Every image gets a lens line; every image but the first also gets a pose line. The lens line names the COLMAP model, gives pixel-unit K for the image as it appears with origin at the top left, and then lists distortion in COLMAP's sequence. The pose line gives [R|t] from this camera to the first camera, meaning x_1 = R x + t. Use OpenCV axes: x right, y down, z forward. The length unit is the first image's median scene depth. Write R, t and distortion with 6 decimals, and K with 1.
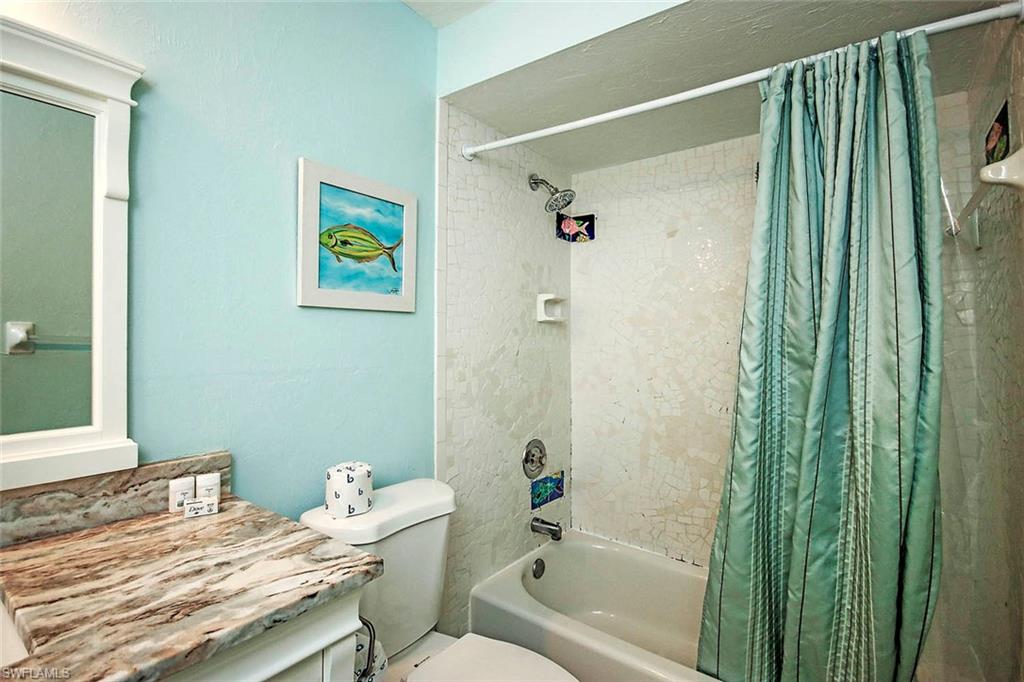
lens RADIAL K [[469.1, 0, 514.3], [0, 469.1, 316.6], [0, 0, 1]] dist [0.001740, 0.000300]
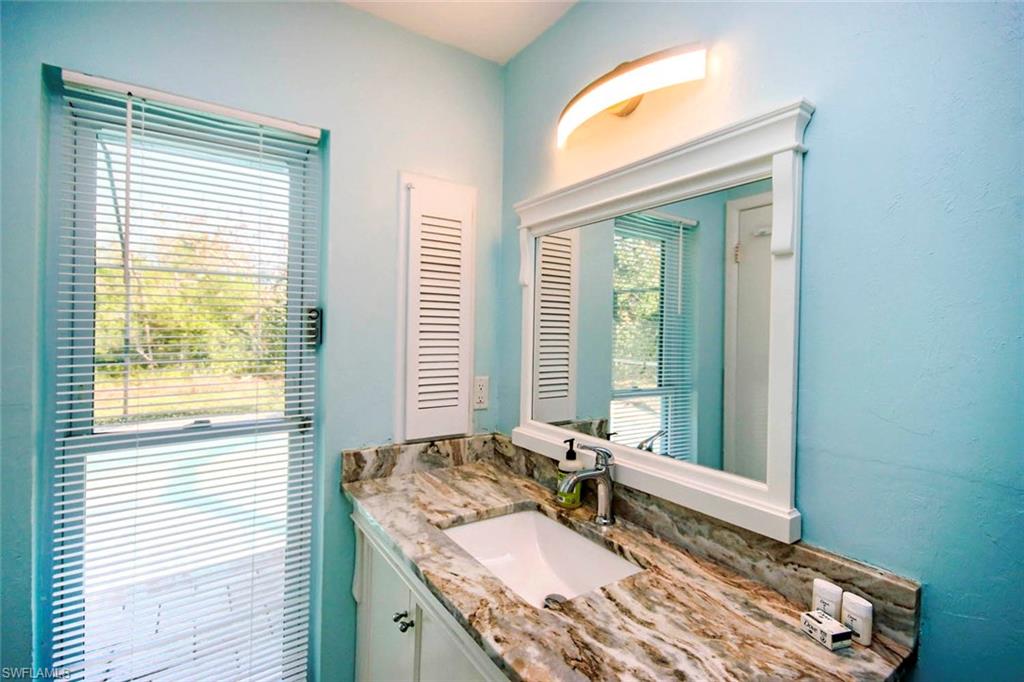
lens RADIAL K [[485.8, 0, 512.0], [0, 485.8, 341.0], [0, 0, 1]] dist [-0.016499, 0.000087]
pose [[-0.319797, -0.005747, -0.947469, 0.307796], [-0.002195, 0.999983, -0.005325, -0.079895], [0.947484, 0.000377, -0.319804, 0.951909]]
